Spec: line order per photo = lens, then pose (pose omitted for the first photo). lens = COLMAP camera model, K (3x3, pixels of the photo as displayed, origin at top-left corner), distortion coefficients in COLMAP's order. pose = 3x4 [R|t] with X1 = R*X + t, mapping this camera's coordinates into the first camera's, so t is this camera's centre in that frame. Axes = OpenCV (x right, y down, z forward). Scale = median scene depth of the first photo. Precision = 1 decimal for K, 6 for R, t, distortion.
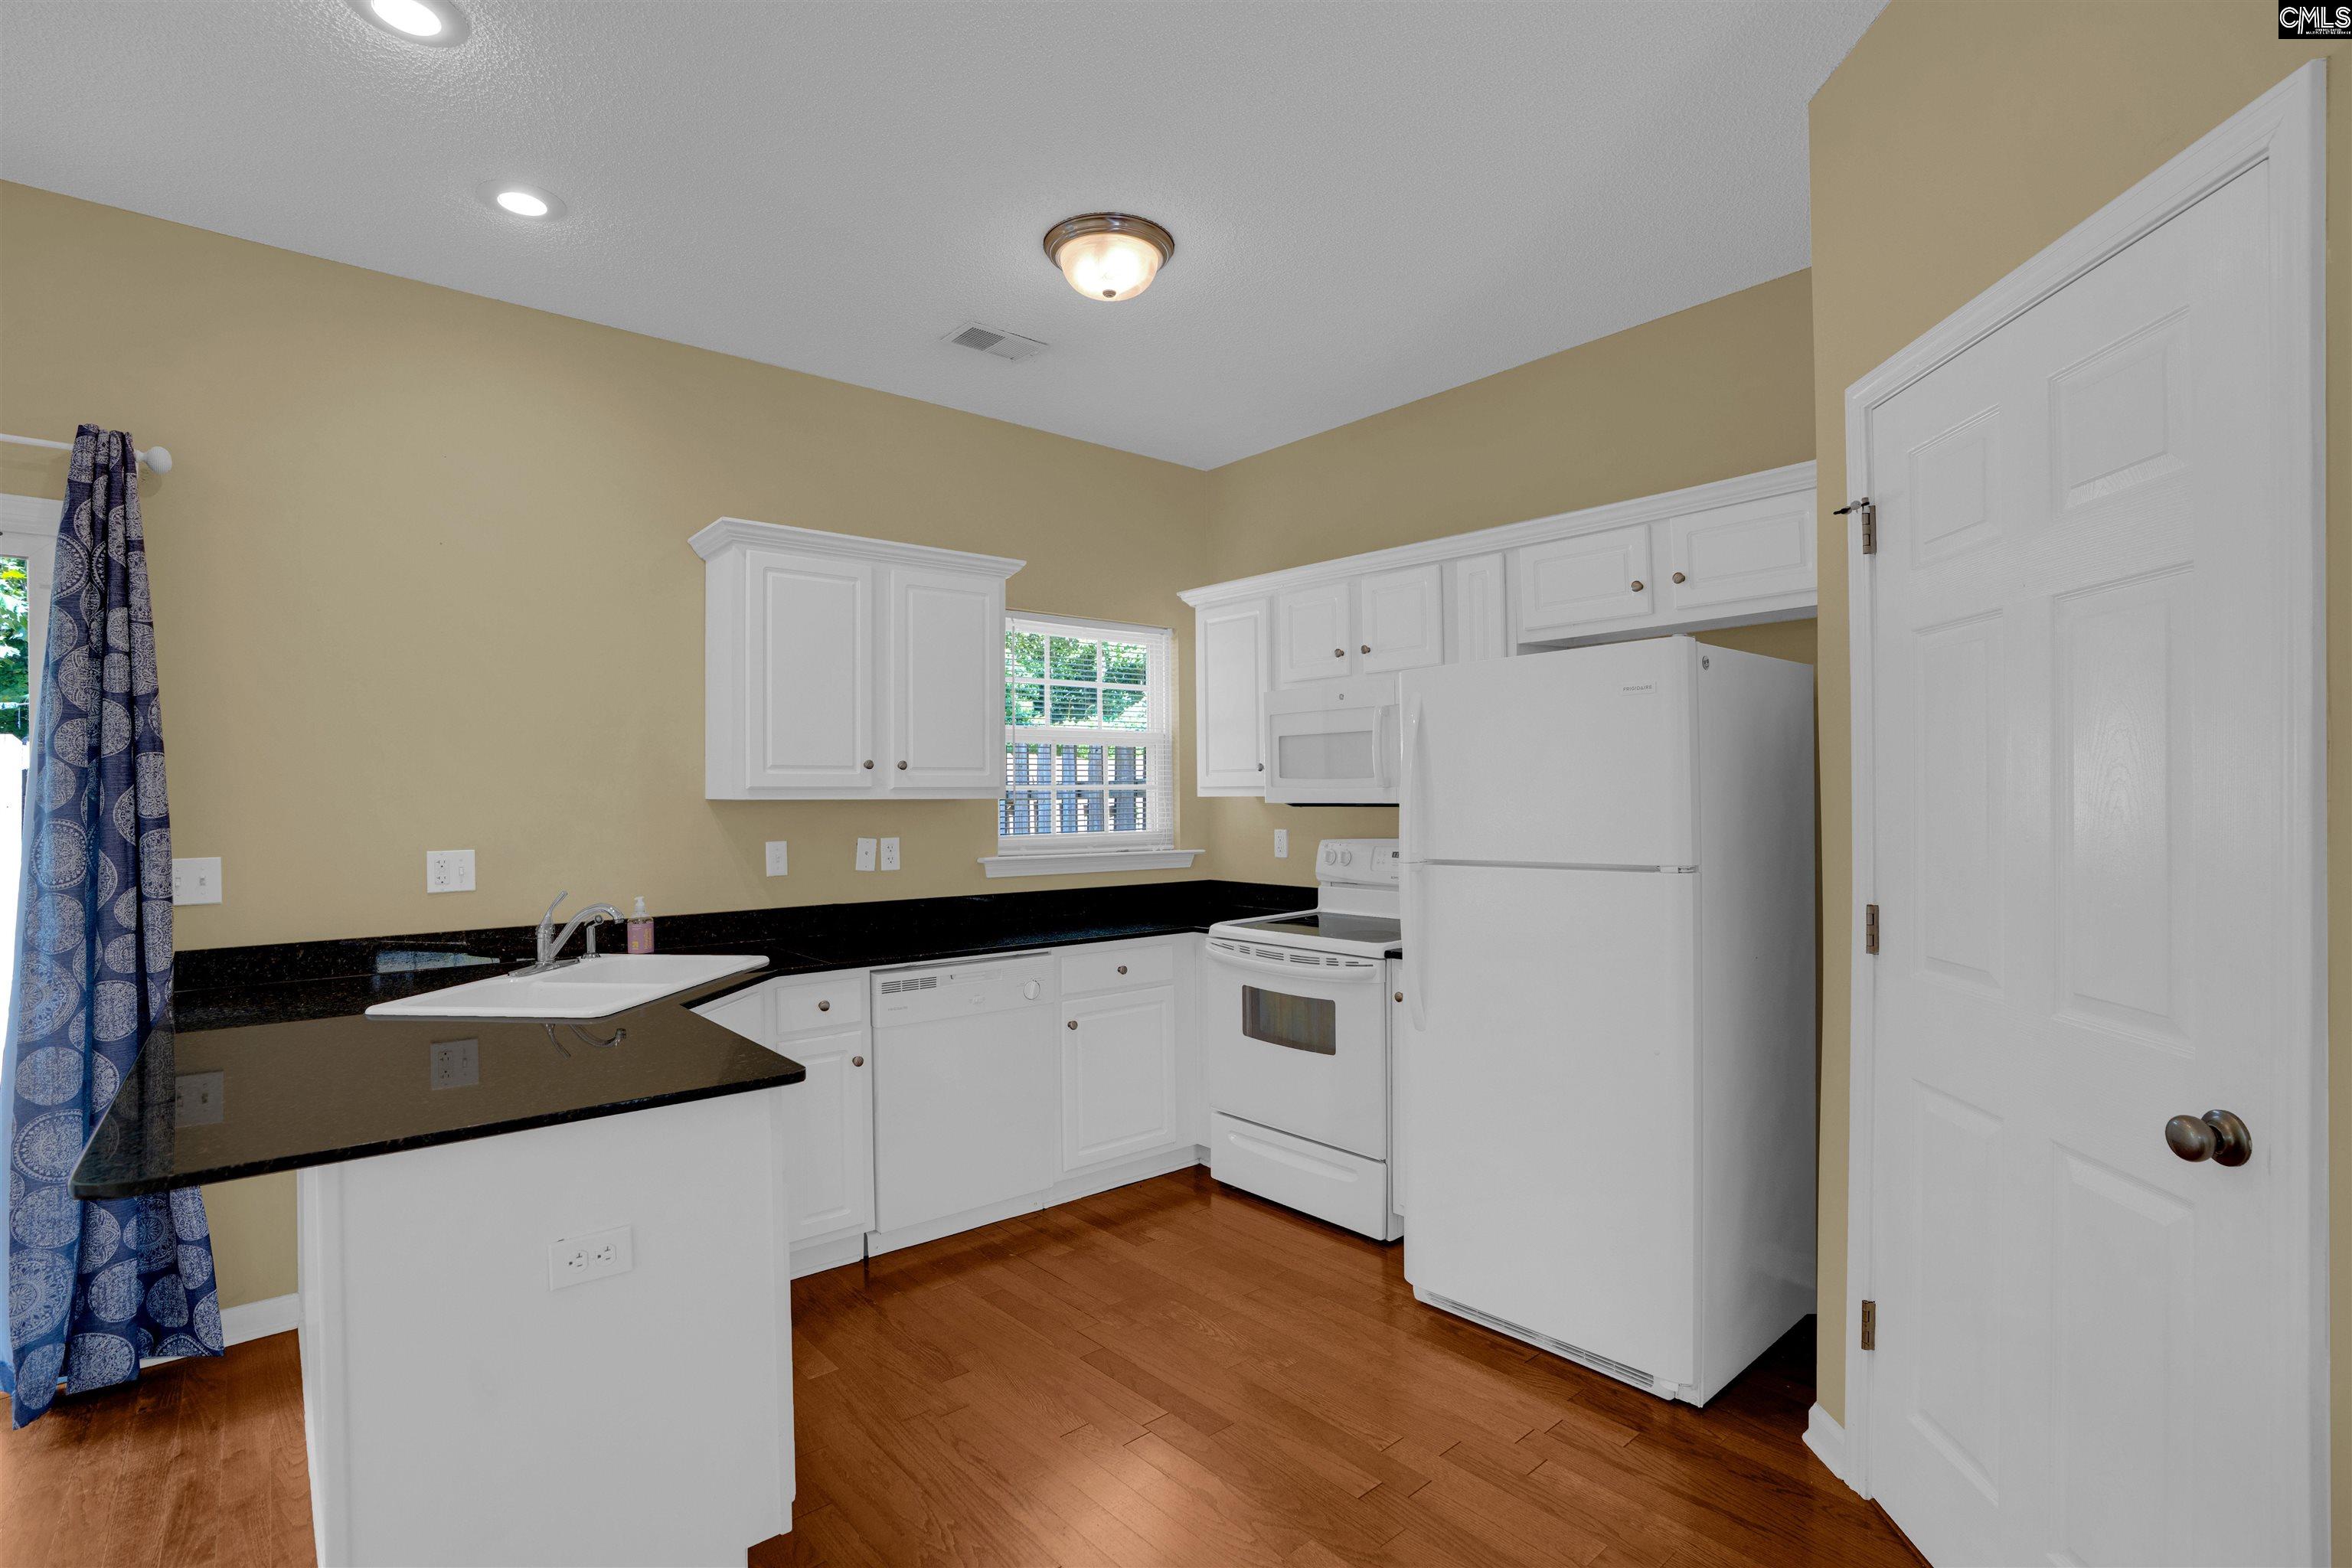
lens RADIAL K [[1109.2, 0, 1177.5], [0, 1109.2, 783.3], [0, 0, 1]] dist [-0.064379, 0.030409]
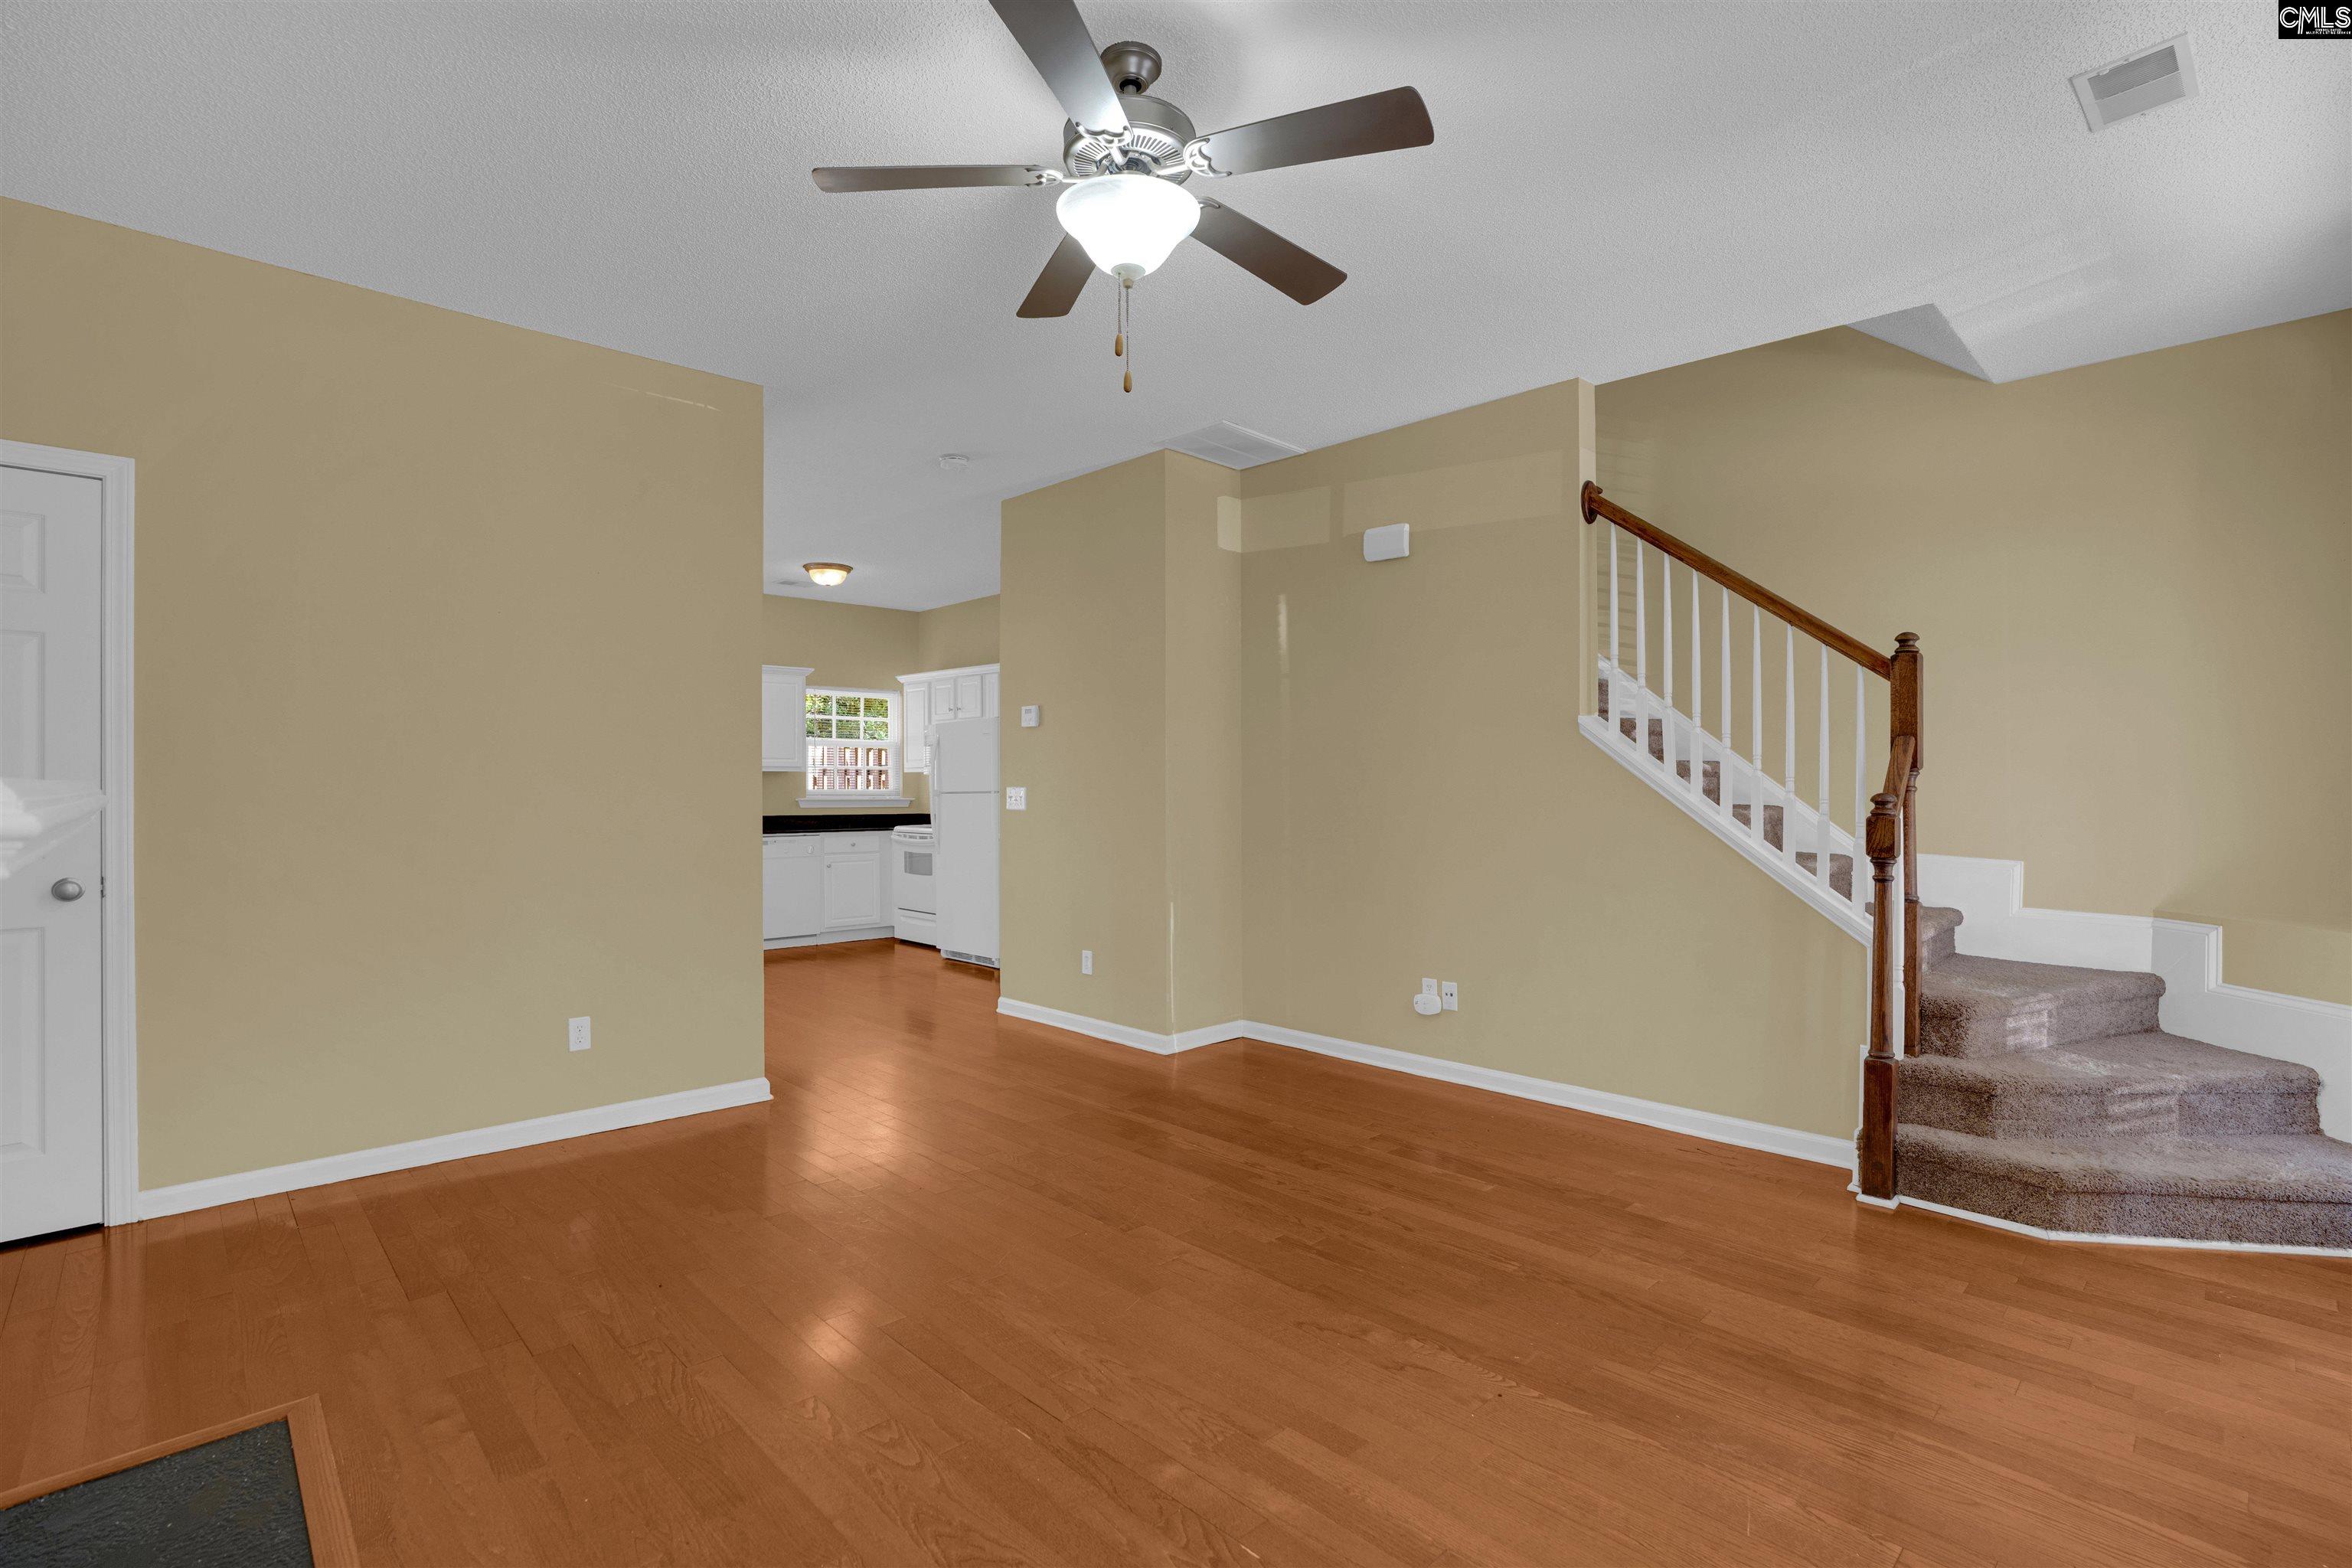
lens RADIAL K [[1109.2, 0, 1177.5], [0, 1109.2, 783.3], [0, 0, 1]] dist [-0.064379, 0.030409]
pose [[0.998225, 0.006556, 0.059197, 0.564304], [-0.007319, 0.999893, 0.012679, 0.003122], [-0.059108, -0.013089, 0.998166, -1.569055]]
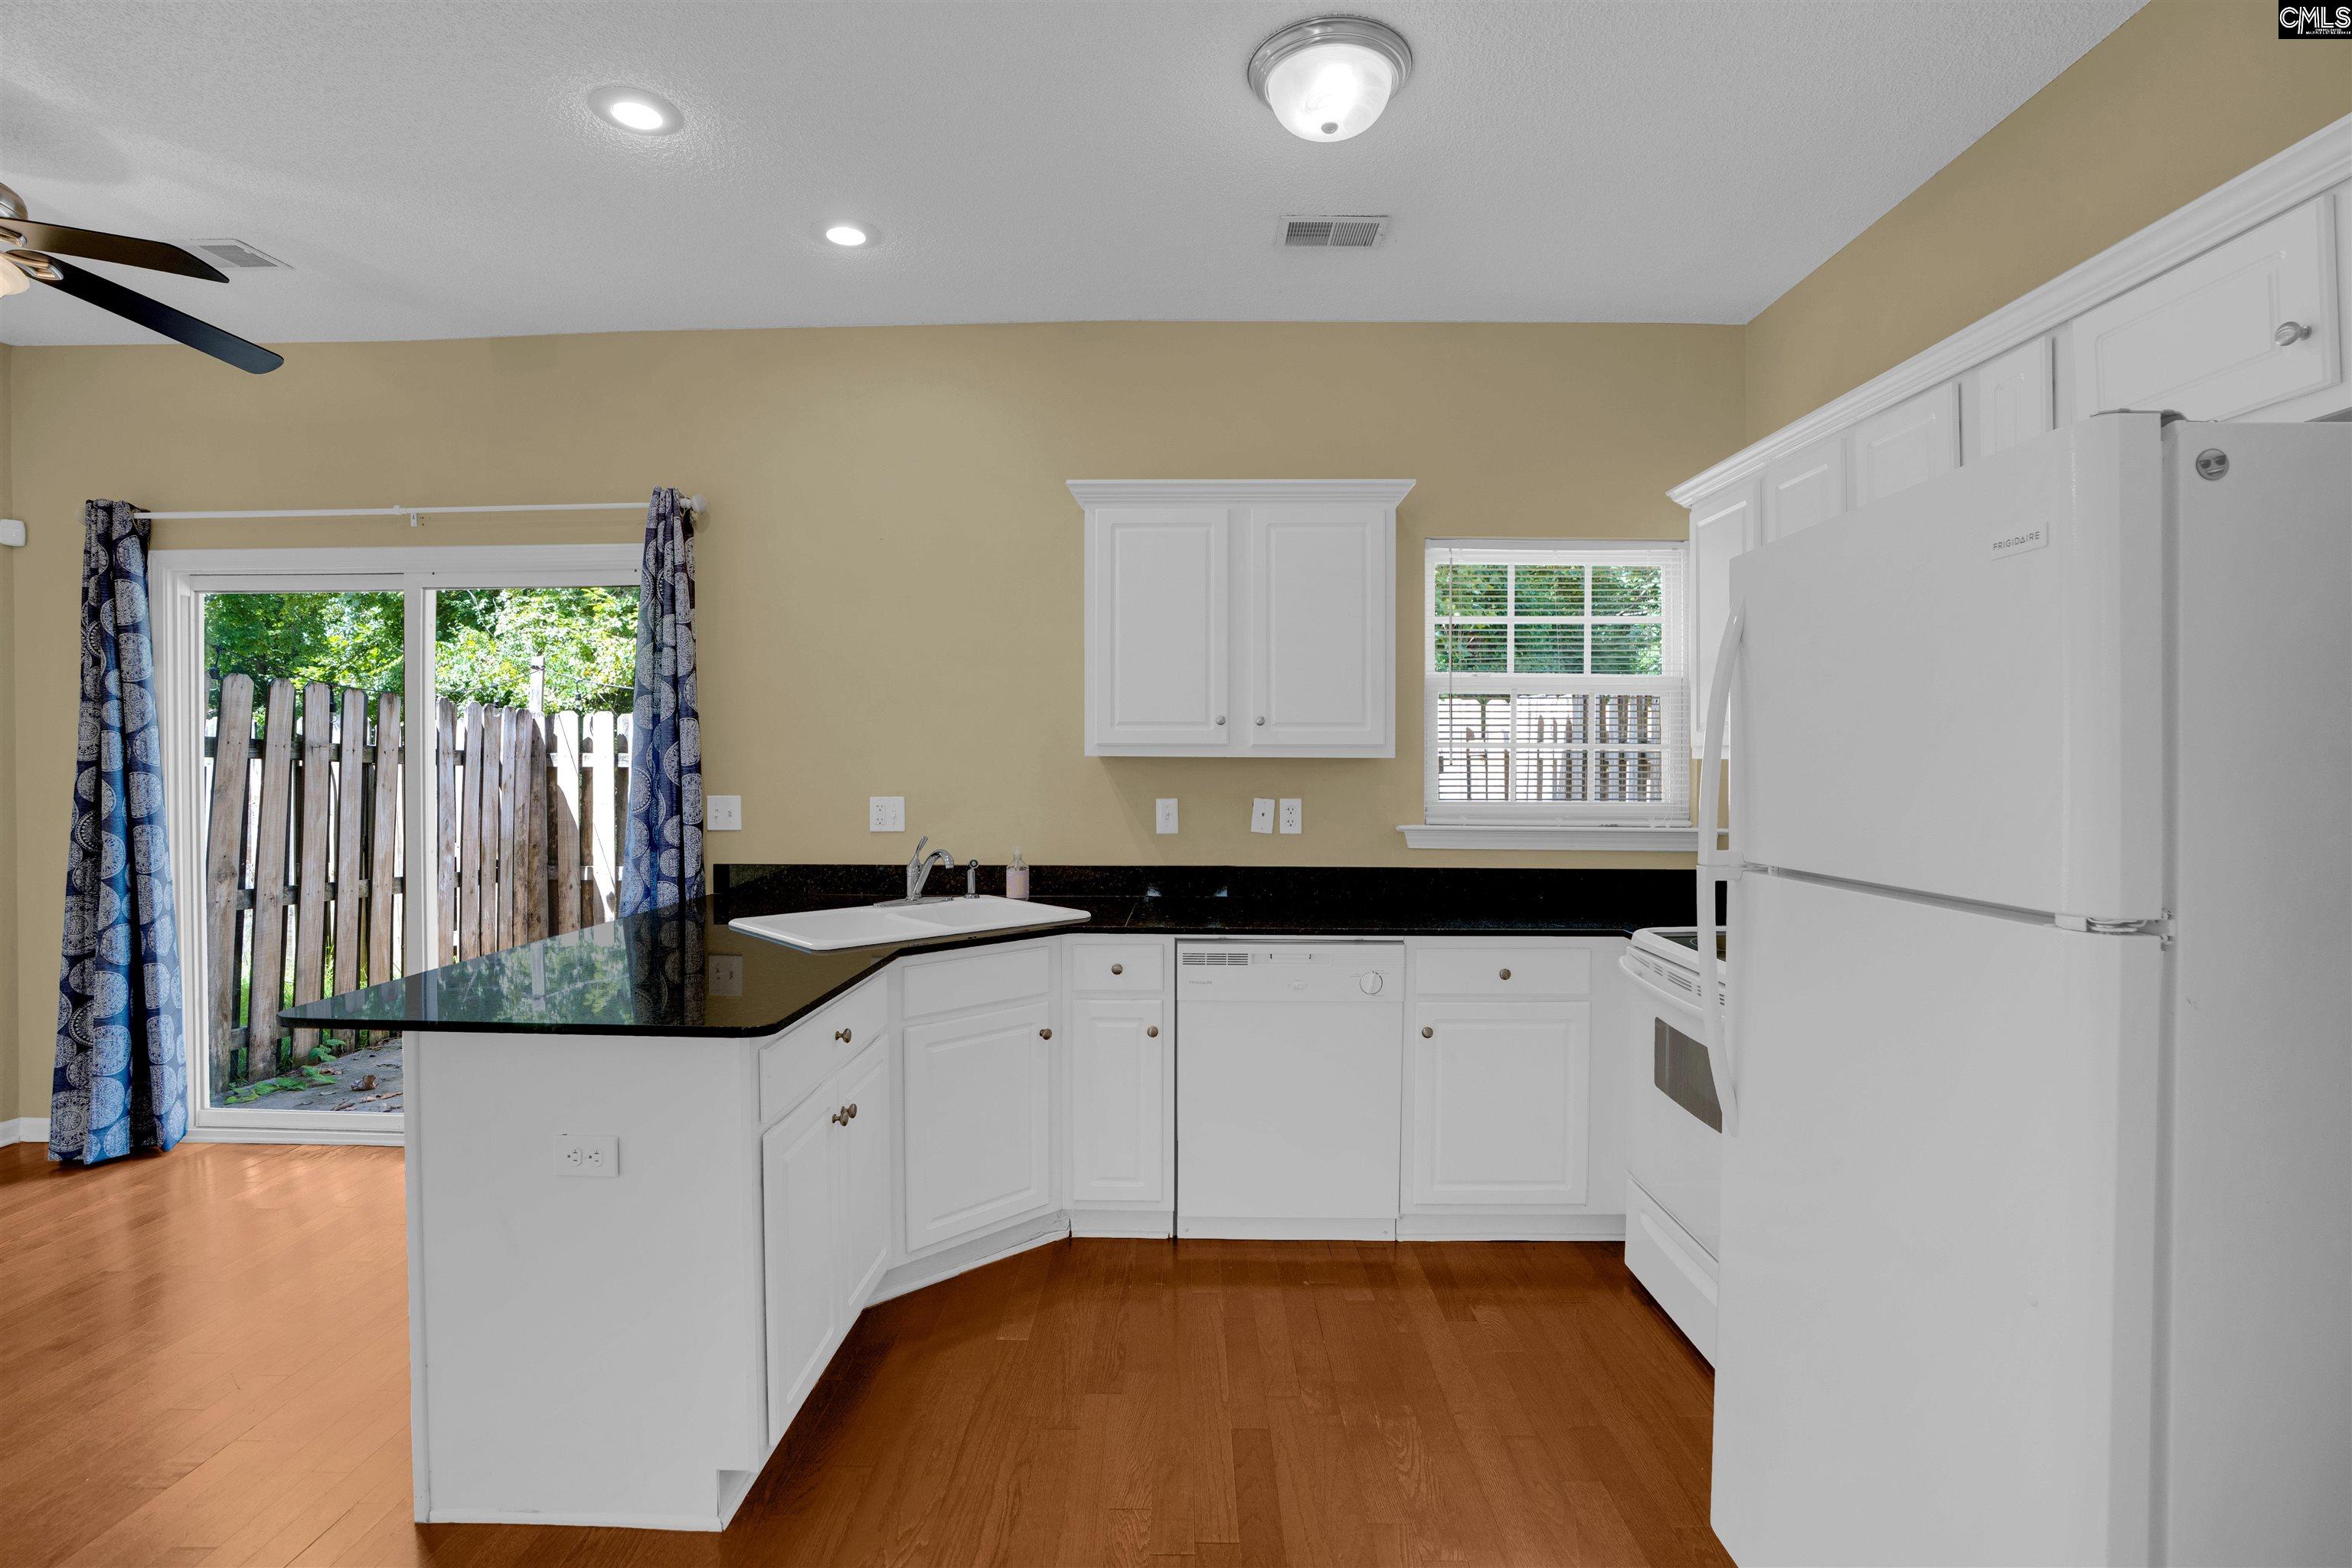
lens RADIAL K [[1082.4, 0, 1169.7], [0, 1082.4, 771.1], [0, 0, 1]] dist [-0.054767, 0.000243]
pose [[0.744452, 0.017215, -0.667454, 0.321529], [-0.000157, 0.999672, 0.025608, 0.002978], [0.667676, -0.018959, 0.744211, 0.299650]]
